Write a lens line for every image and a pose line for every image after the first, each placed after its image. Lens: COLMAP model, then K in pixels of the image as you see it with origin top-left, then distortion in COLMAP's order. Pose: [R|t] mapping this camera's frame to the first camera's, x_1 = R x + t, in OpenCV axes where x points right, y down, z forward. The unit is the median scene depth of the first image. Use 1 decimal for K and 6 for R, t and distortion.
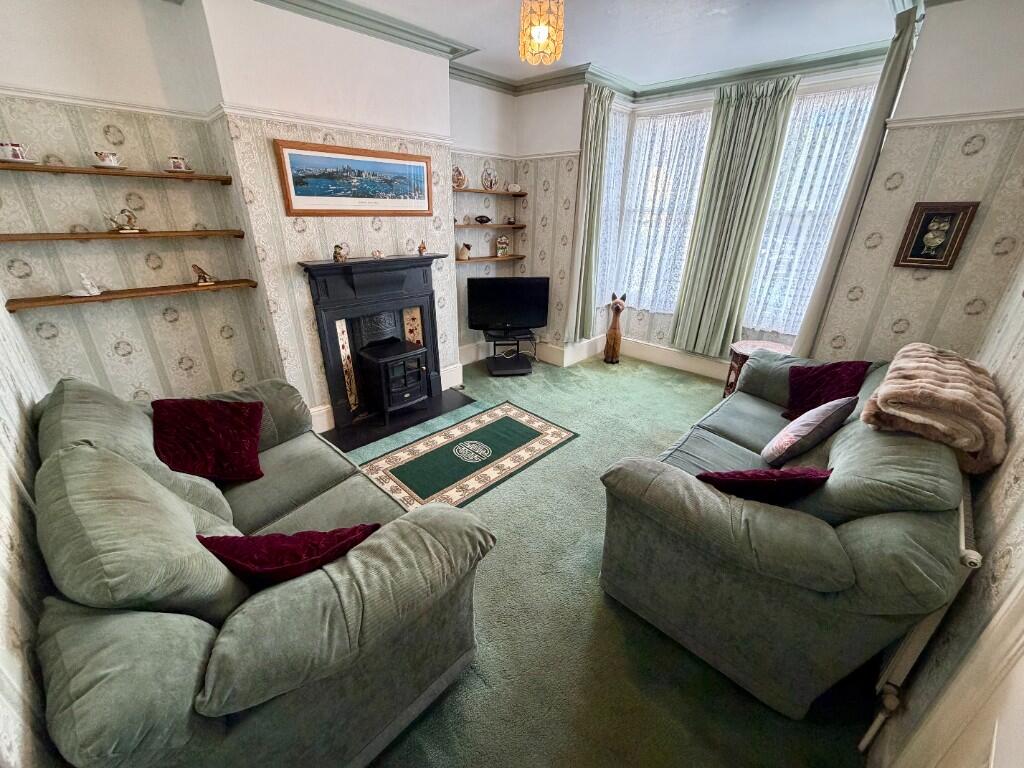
lens RADIAL K [[407.5, 0, 508.6], [0, 407.5, 386.9], [0, 0, 1]] dist [0.001561, 0.000525]
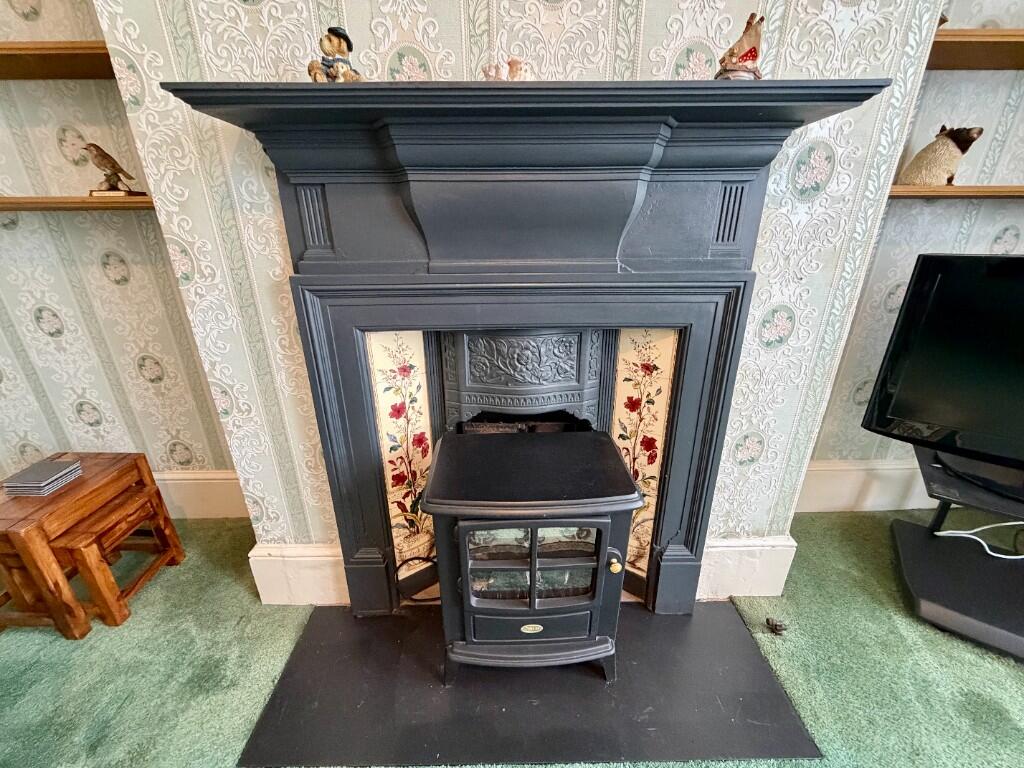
lens RADIAL K [[407.5, 0, 508.6], [0, 407.5, 386.9], [0, 0, 1]] dist [0.001561, 0.000525]
pose [[0.709771, 0.237487, -0.663193, -0.108445], [-0.263927, 0.962534, 0.062217, -0.147006], [0.653122, 0.130874, 0.745858, 0.727372]]
